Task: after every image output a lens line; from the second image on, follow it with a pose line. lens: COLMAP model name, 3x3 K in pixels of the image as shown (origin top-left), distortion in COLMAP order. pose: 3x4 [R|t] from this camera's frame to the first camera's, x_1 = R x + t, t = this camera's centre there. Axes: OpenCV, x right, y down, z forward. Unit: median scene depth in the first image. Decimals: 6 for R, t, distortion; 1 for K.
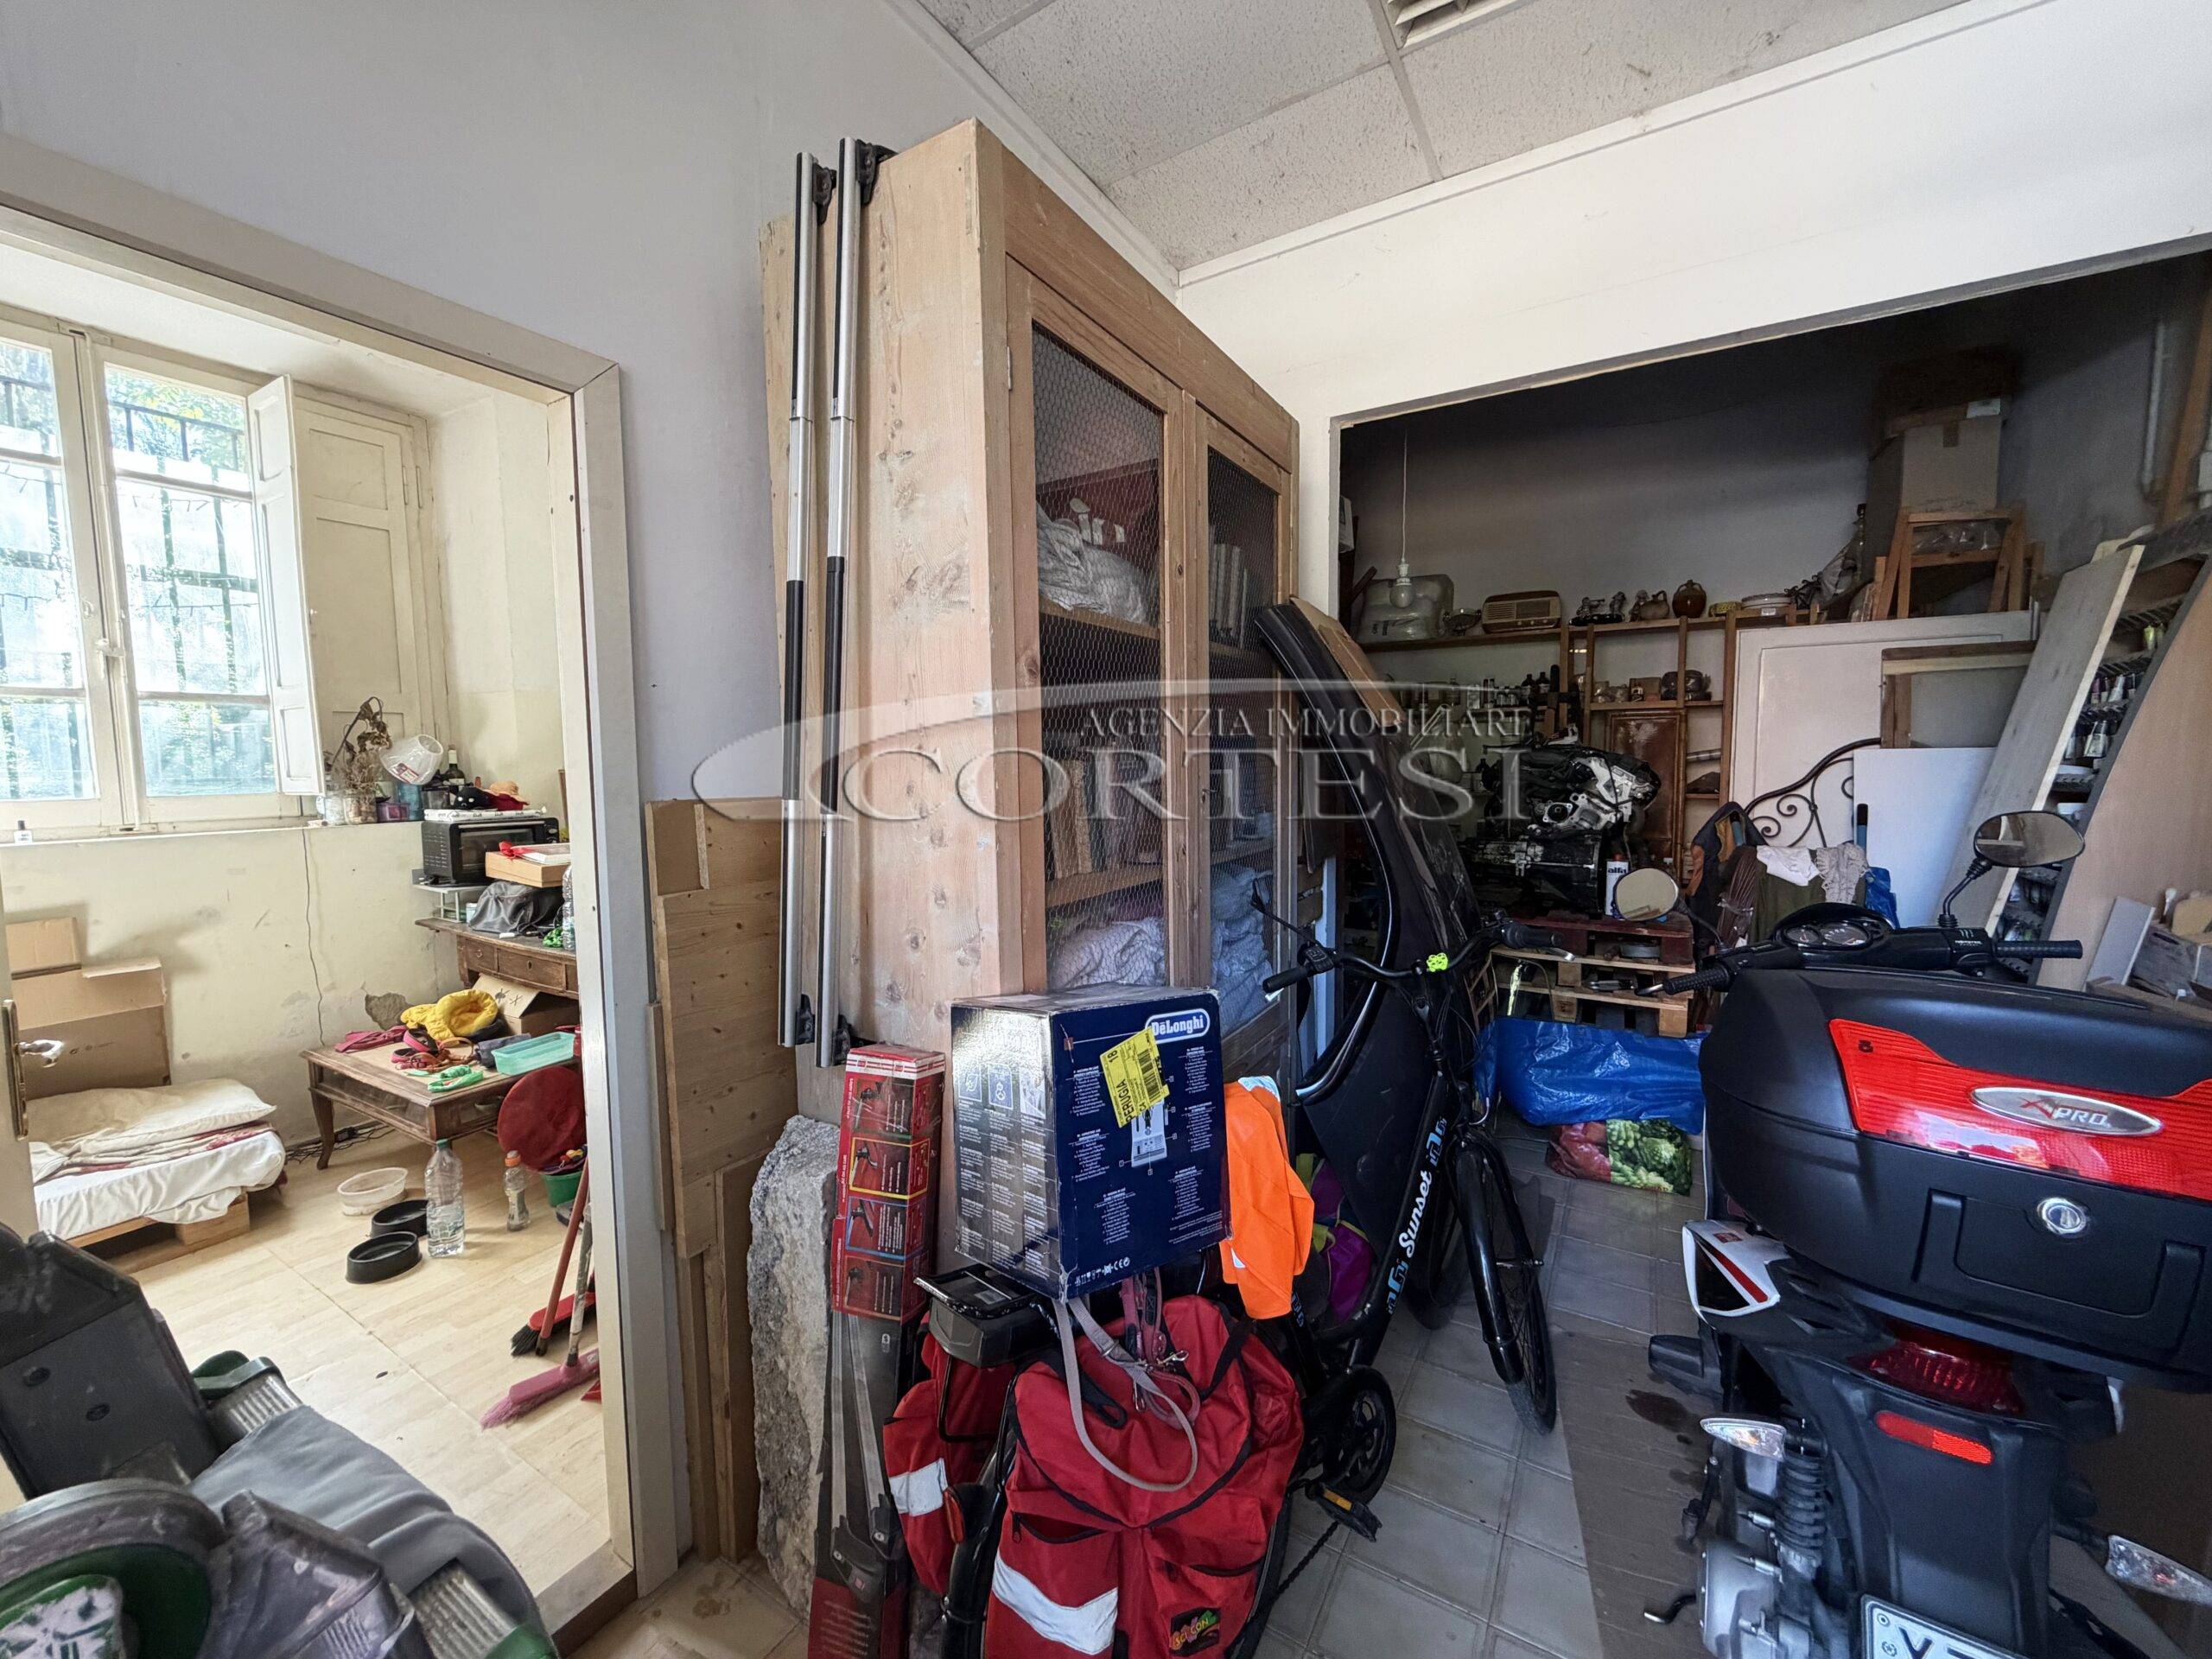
lens RADIAL K [[878.0, 0, 1101.4], [0, 878.0, 823.9], [0, 0, 1]] dist [-0.000327, 0.000606]
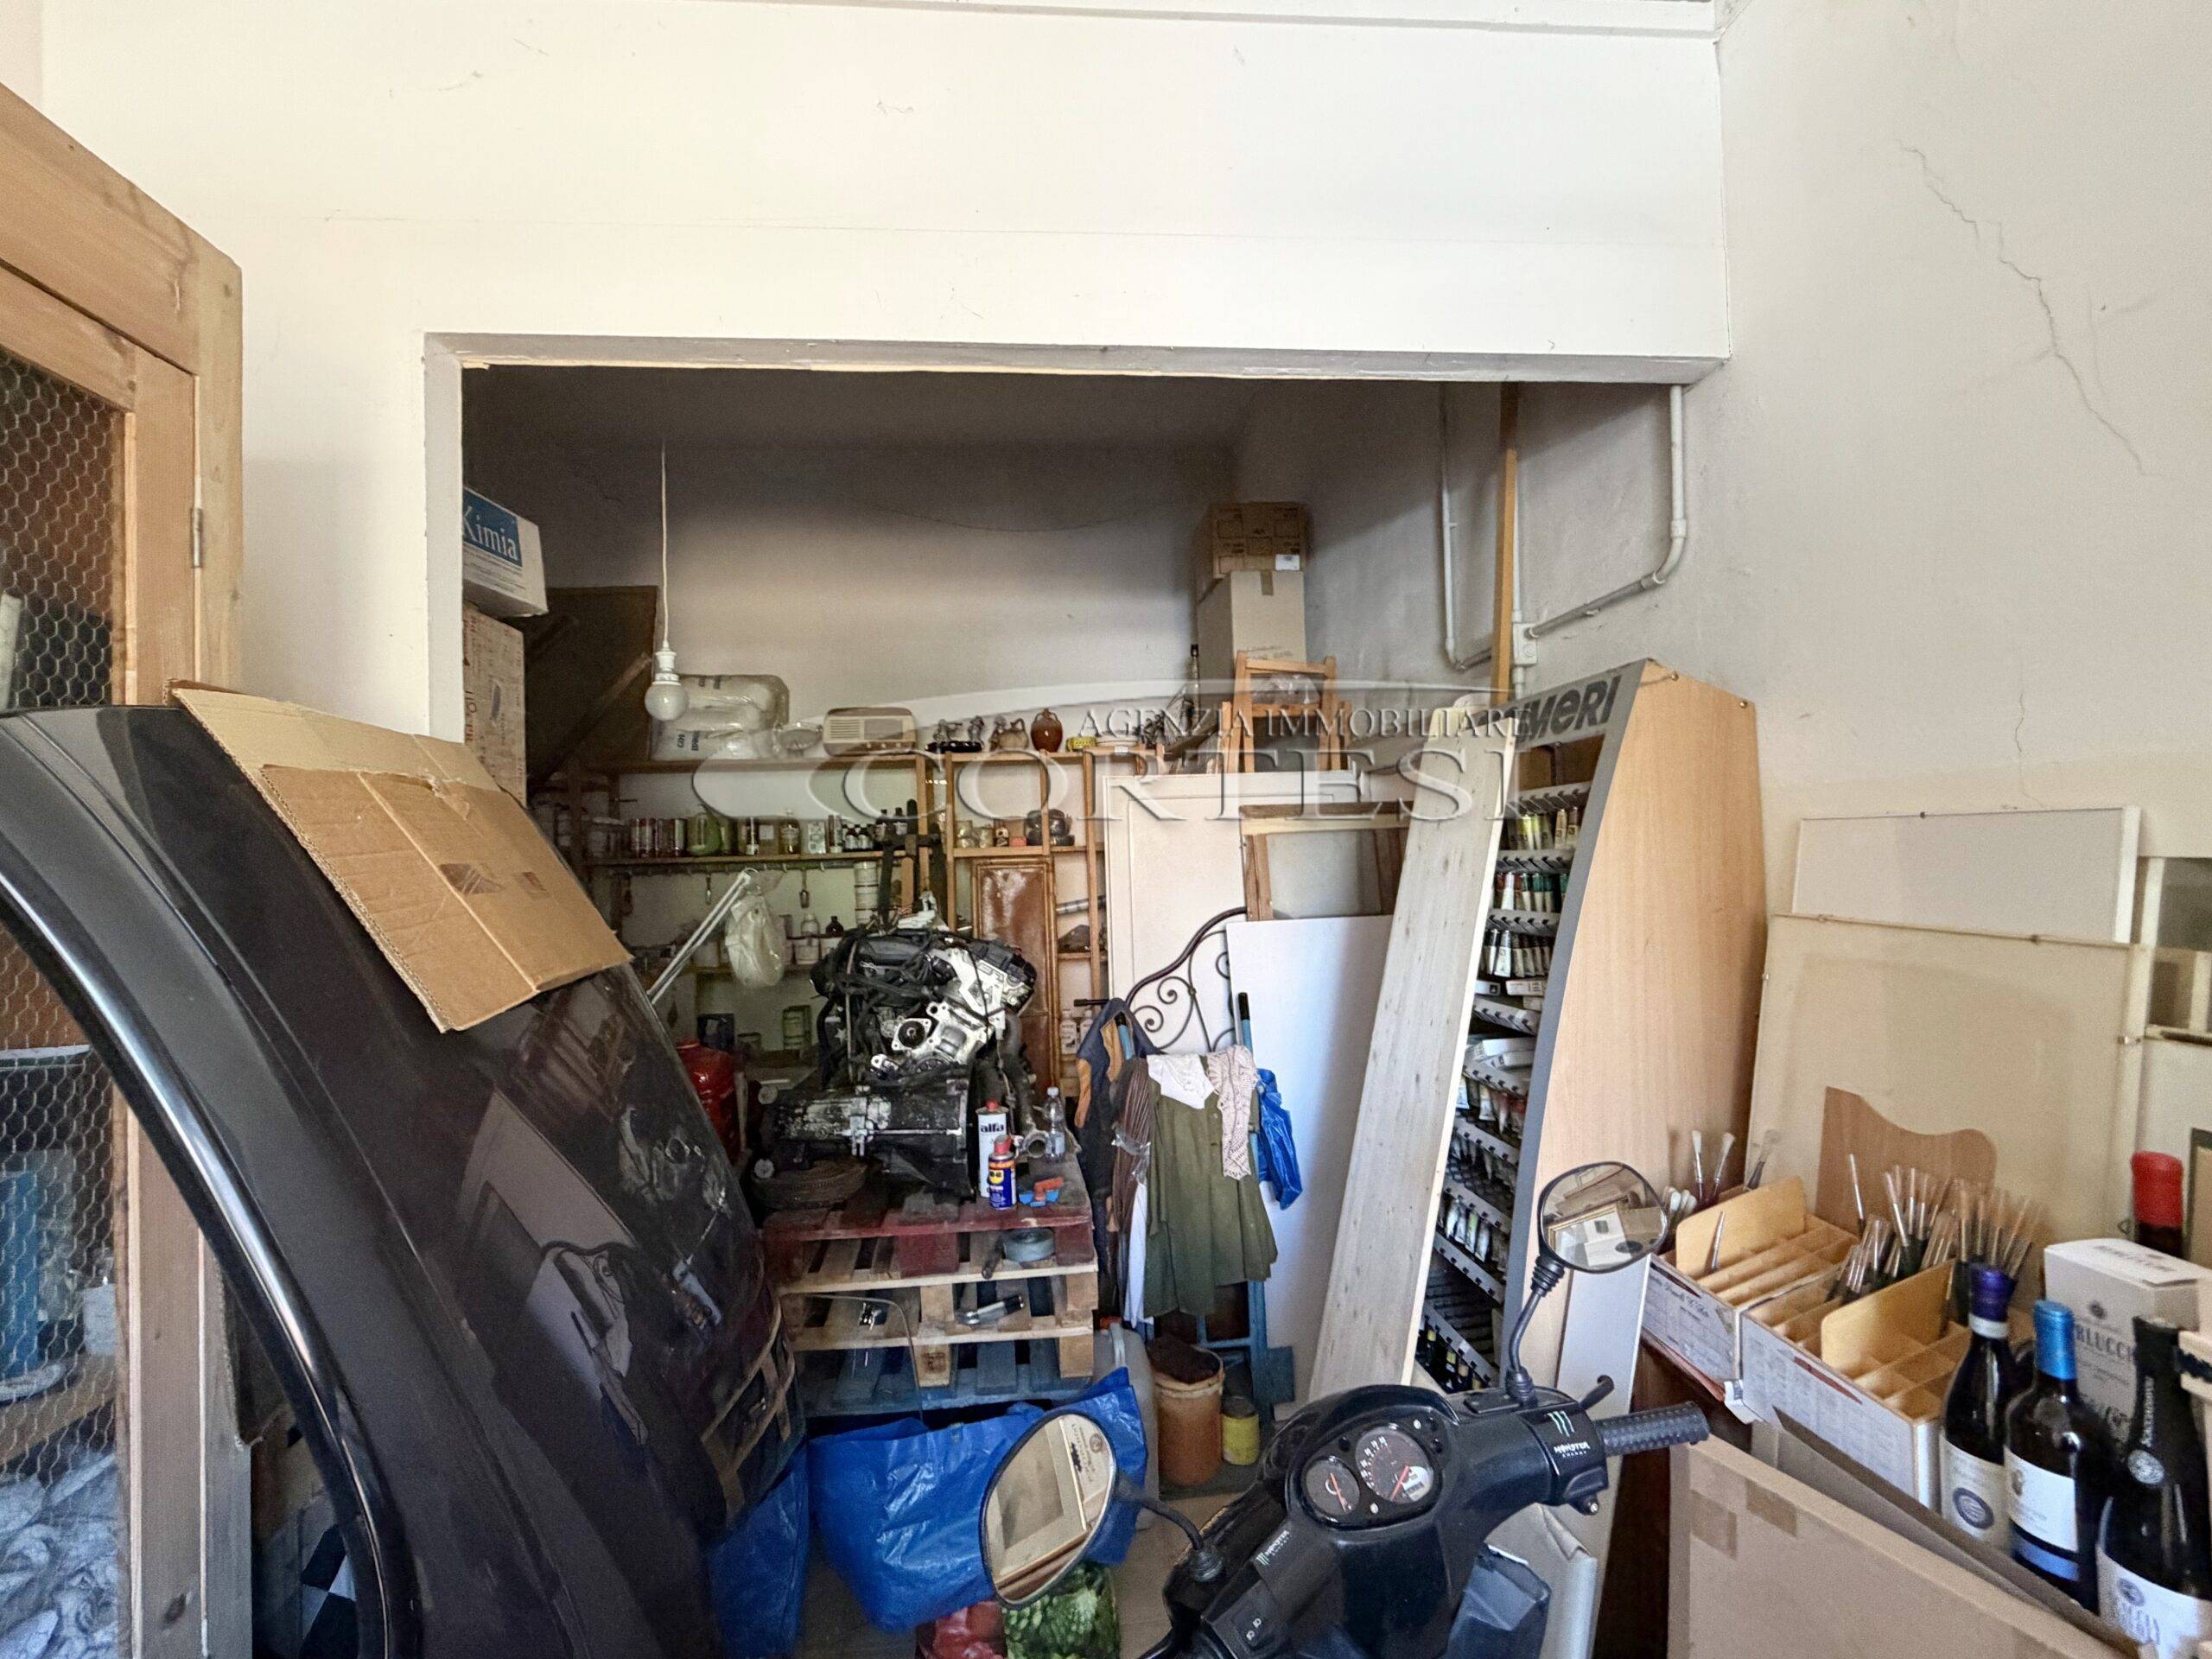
lens RADIAL K [[878.0, 0, 1097.2], [0, 878.0, 828.7], [0, 0, 1]] dist [-0.000327, 0.000606]
pose [[0.795773, -0.006787, 0.605557, 0.229195], [0.069504, 0.994353, -0.080191, -0.108777], [-0.601594, 0.105903, 0.791751, 0.367998]]
